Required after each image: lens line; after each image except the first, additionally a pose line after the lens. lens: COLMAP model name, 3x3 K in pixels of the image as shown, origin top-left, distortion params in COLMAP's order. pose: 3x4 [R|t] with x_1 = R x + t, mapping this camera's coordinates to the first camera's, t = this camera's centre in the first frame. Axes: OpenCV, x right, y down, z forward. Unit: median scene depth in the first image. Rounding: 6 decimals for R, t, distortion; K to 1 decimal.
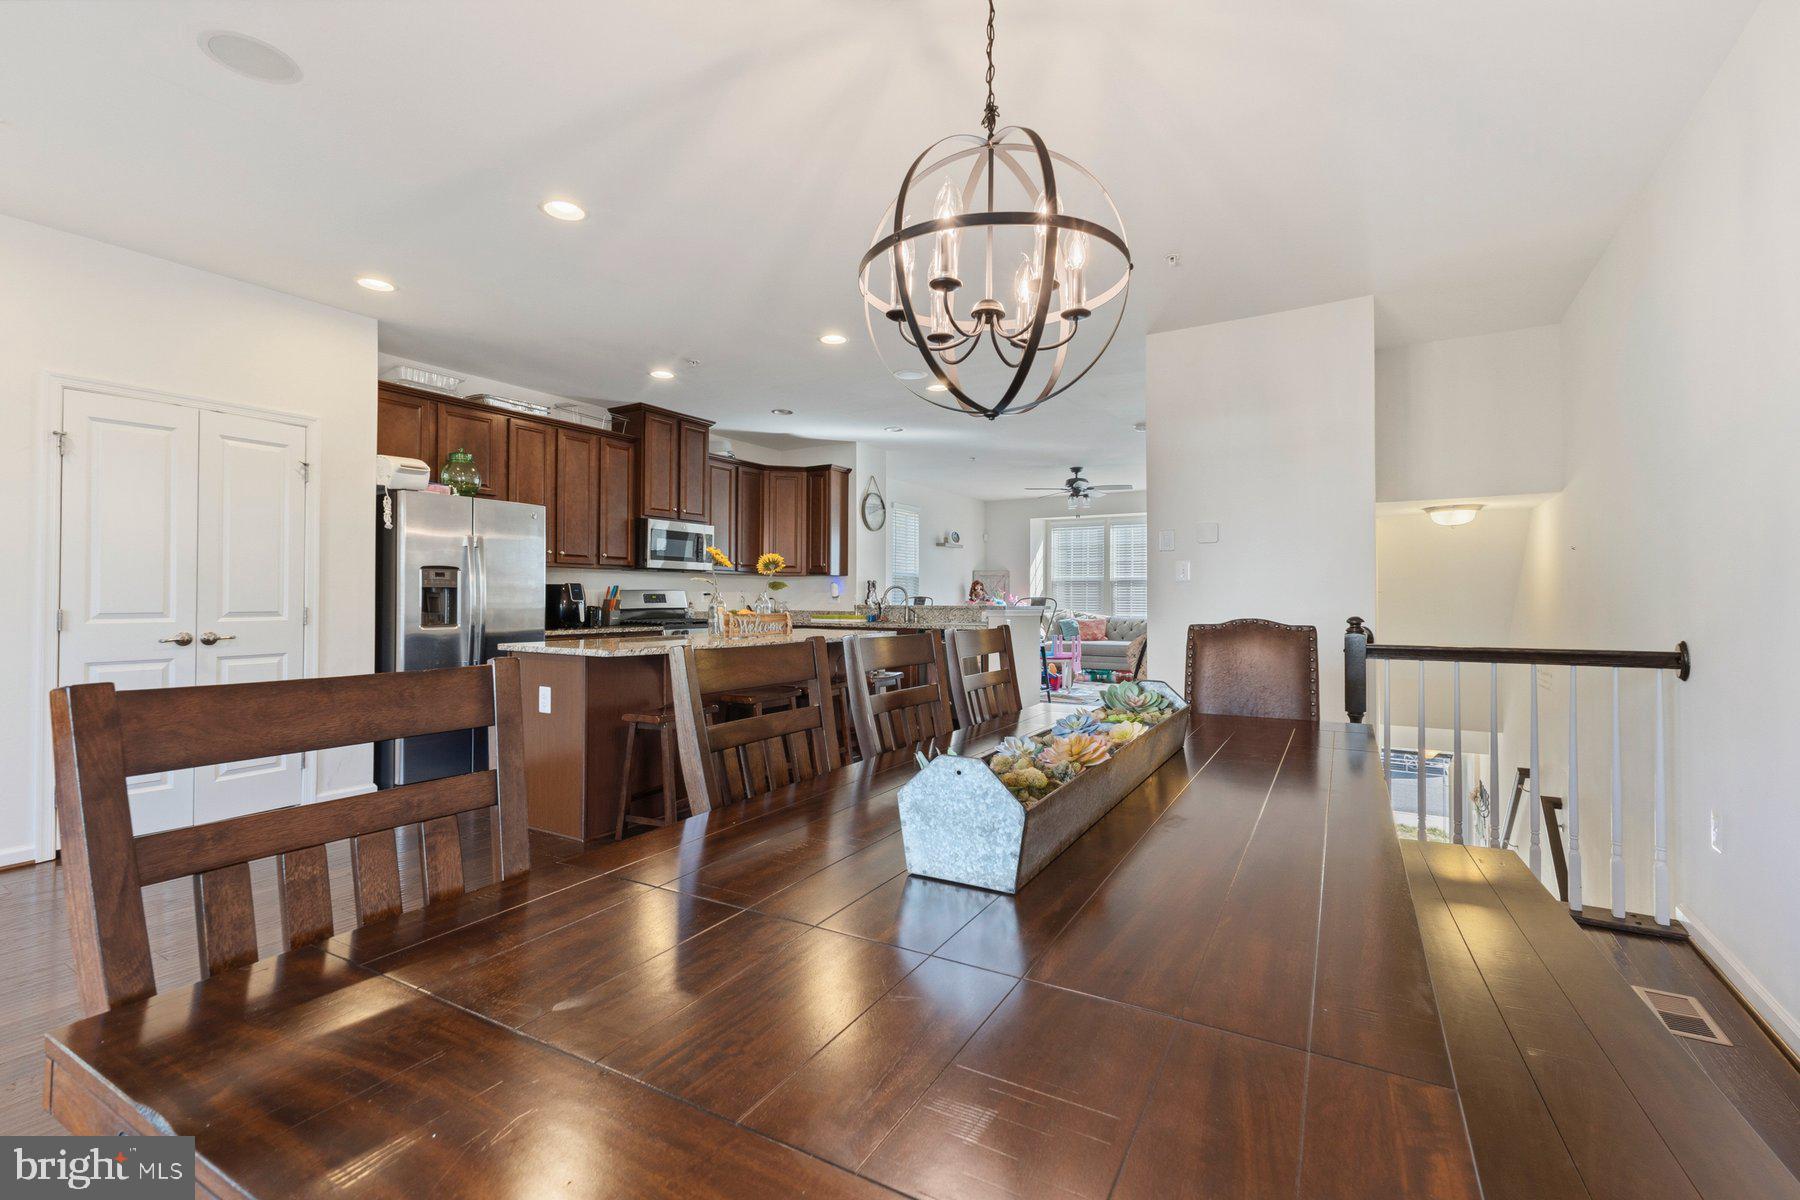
lens RADIAL K [[781.3, 0, 900.7], [0, 781.3, 585.3], [0, 0, 1]] dist [0.007388, -0.000145]
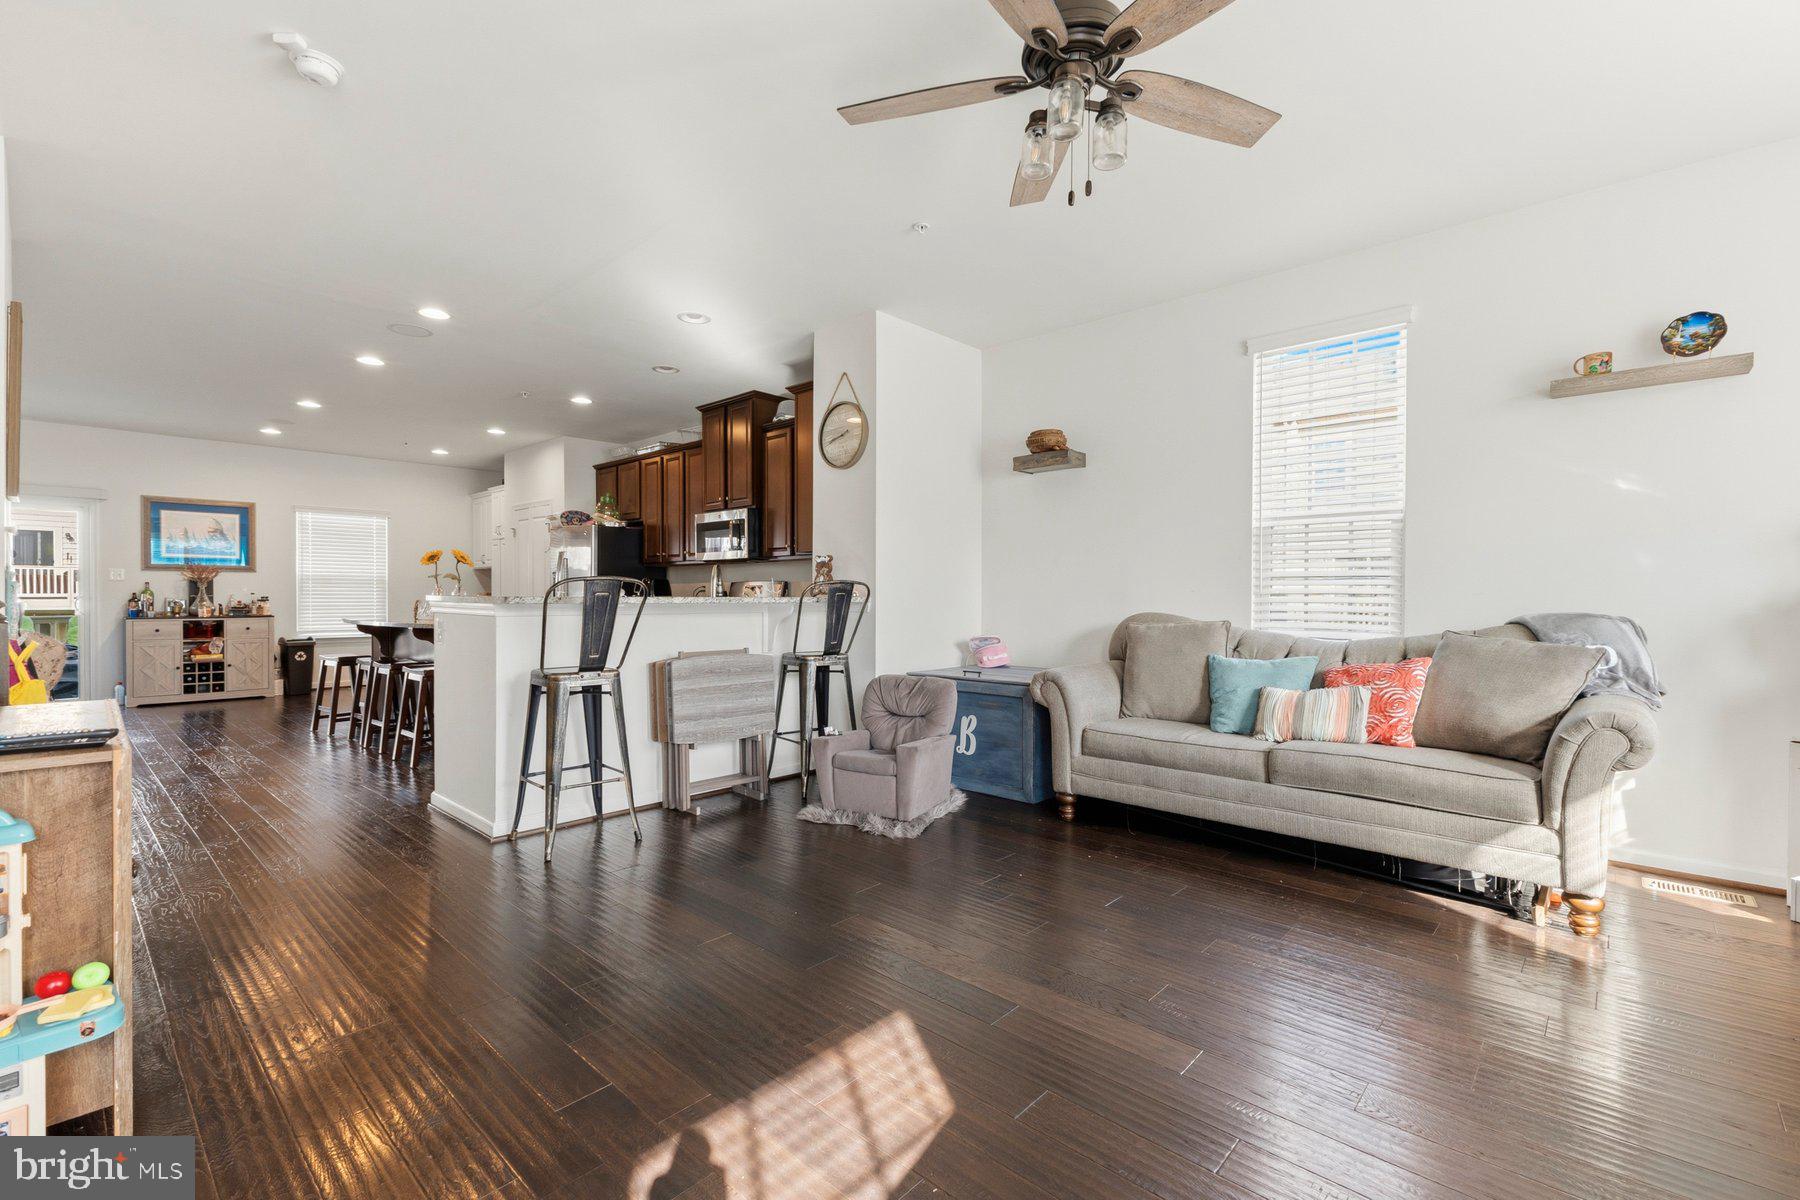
lens RADIAL K [[793.7, 0, 900.0], [0, 793.7, 600.0], [0, 0, 1]] dist [0.014188, -0.000166]
pose [[-0.198116, 0.001800, -0.980177, 0.858701], [0.015046, 0.999886, -0.001205, 0.045246], [0.980063, -0.014986, -0.198121, 1.867259]]
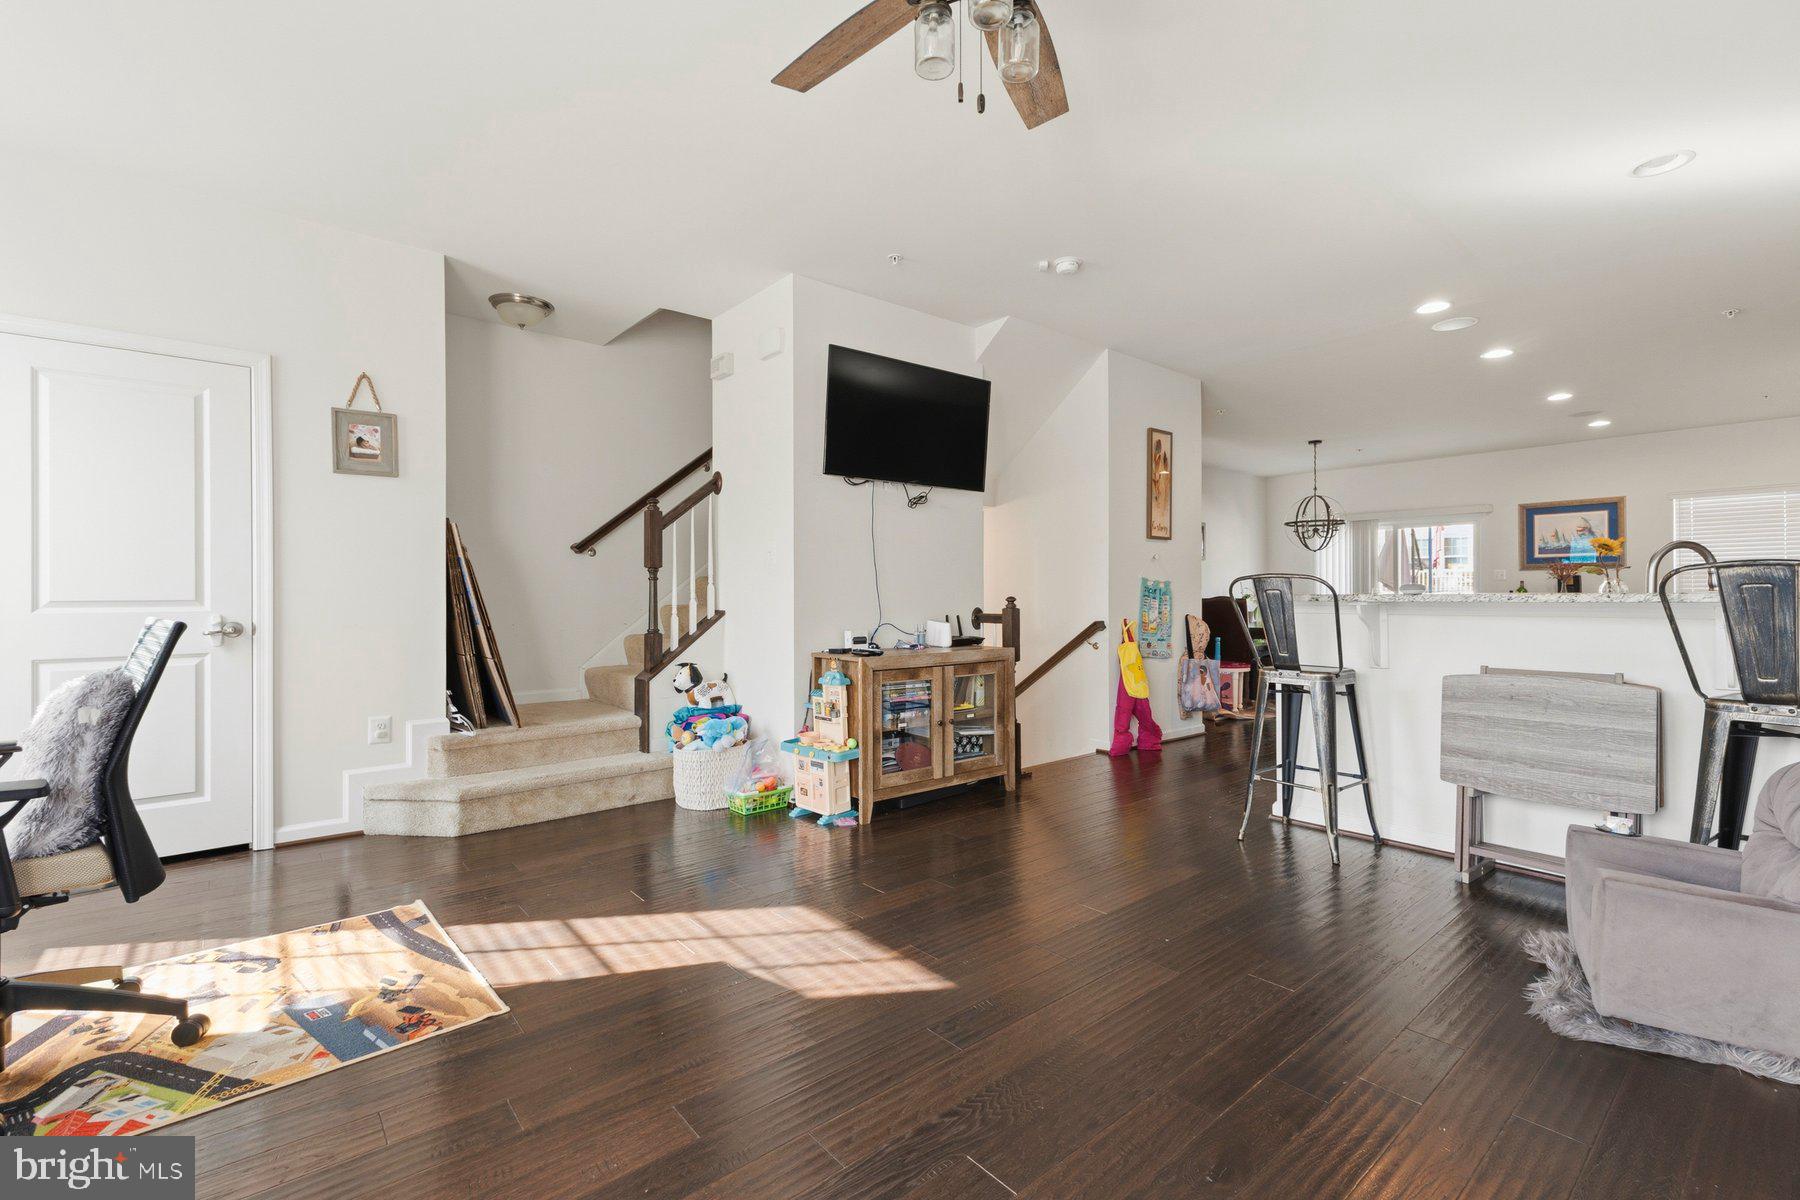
lens RADIAL K [[791.6, 0, 902.1], [0, 791.6, 595.6], [0, 0, 1]] dist [0.012210, -0.000192]
pose [[-0.950036, 0.001314, 0.312138, 0.347588], [-0.003529, 0.999882, -0.014950, 0.049817], [-0.312121, -0.015305, -0.949919, 2.209803]]
